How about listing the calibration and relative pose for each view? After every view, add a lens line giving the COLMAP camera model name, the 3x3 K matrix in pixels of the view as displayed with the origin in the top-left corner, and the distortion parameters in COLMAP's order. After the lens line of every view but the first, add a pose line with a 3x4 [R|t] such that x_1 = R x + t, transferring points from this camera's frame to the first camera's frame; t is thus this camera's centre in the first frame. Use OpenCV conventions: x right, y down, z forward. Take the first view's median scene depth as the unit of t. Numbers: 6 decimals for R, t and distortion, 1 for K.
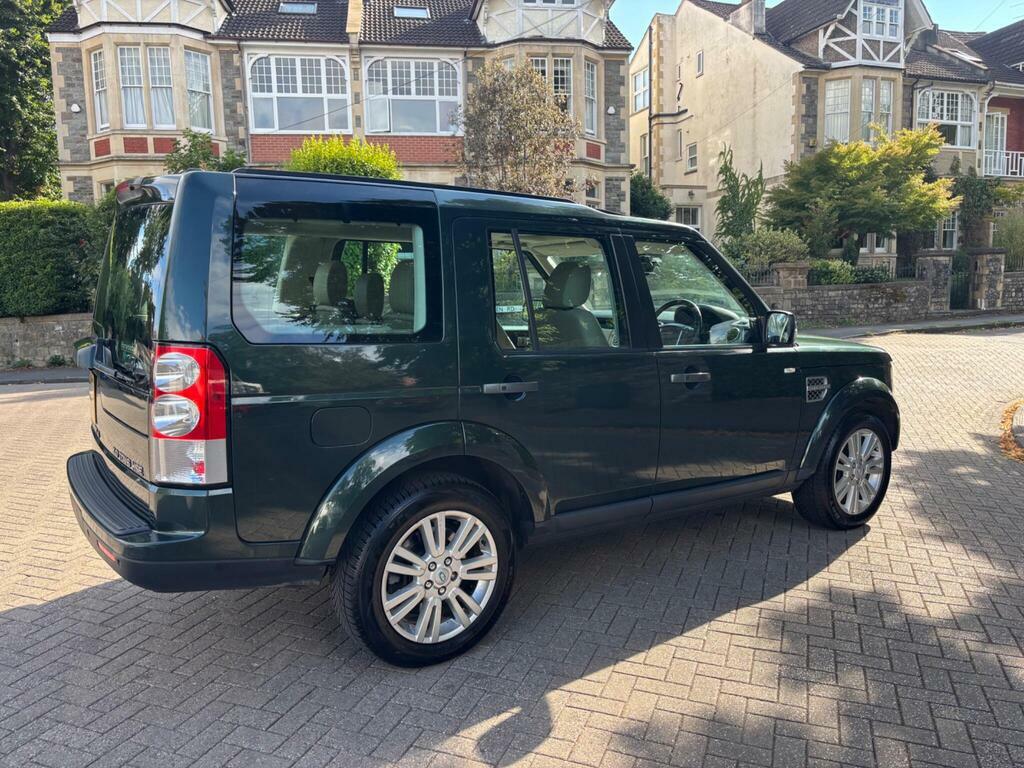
lens RADIAL K [[789.7, 0, 527.7], [0, 789.7, 388.3], [0, 0, 1]] dist [0.076277, -0.092874]
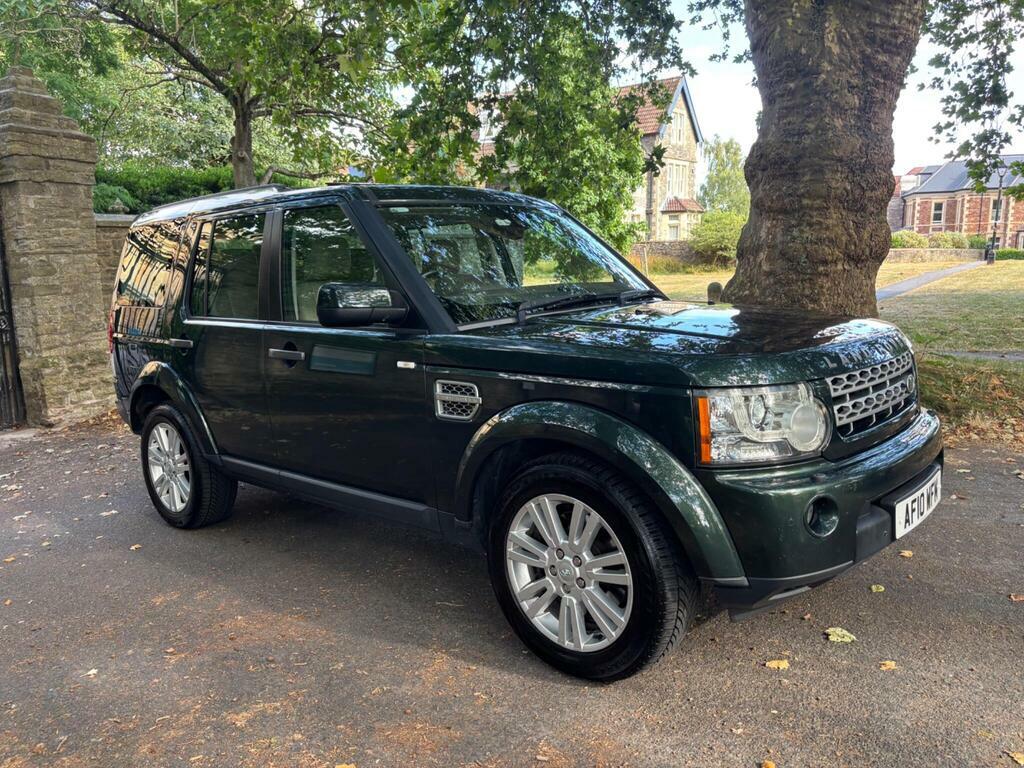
lens RADIAL K [[802.5, 0, 512.0], [0, 802.5, 384.0], [0, 0, 1]] dist [0.053760, -0.064405]
pose [[0.190636, 0.106642, -0.975851, 0.231825], [-0.092550, 0.991606, 0.090284, -0.017430], [0.977288, 0.073103, 0.198905, 0.209199]]
